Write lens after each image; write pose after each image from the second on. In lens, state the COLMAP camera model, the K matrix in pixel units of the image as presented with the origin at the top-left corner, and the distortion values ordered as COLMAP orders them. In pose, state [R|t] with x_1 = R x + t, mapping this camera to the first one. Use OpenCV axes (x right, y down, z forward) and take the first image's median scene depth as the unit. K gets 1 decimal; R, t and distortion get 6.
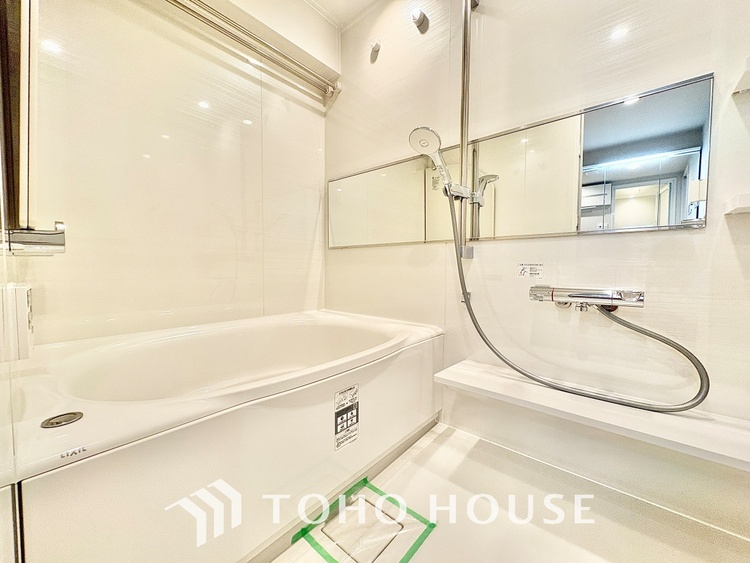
lens RADIAL K [[298.1, 0, 375.5], [0, 298.1, 281.5], [0, 0, 1]] dist [-0.000520, -0.000073]
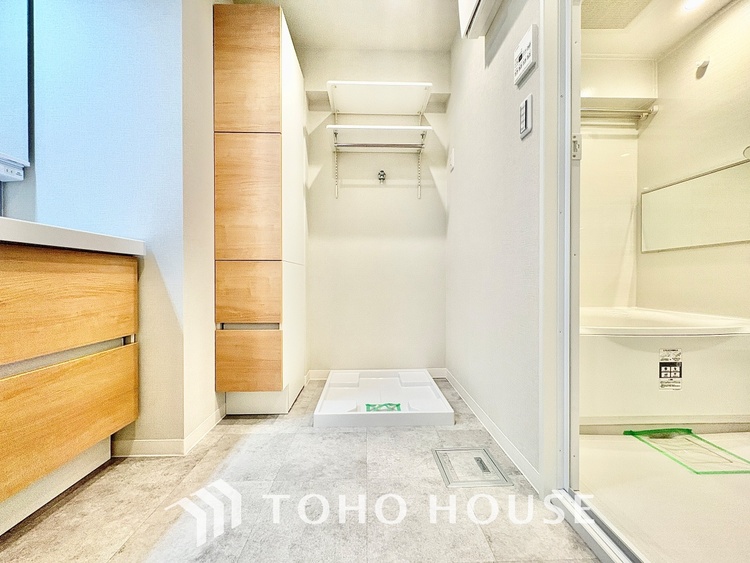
lens RADIAL K [[298.1, 0, 375.5], [0, 298.1, 281.5], [0, 0, 1]] dist [-0.000520, -0.000073]
pose [[0.665530, 0.000468, -0.746371, 0.014430], [-0.027010, 0.999360, -0.023458, 0.052212], [0.745882, 0.035772, 0.665117, -0.505306]]
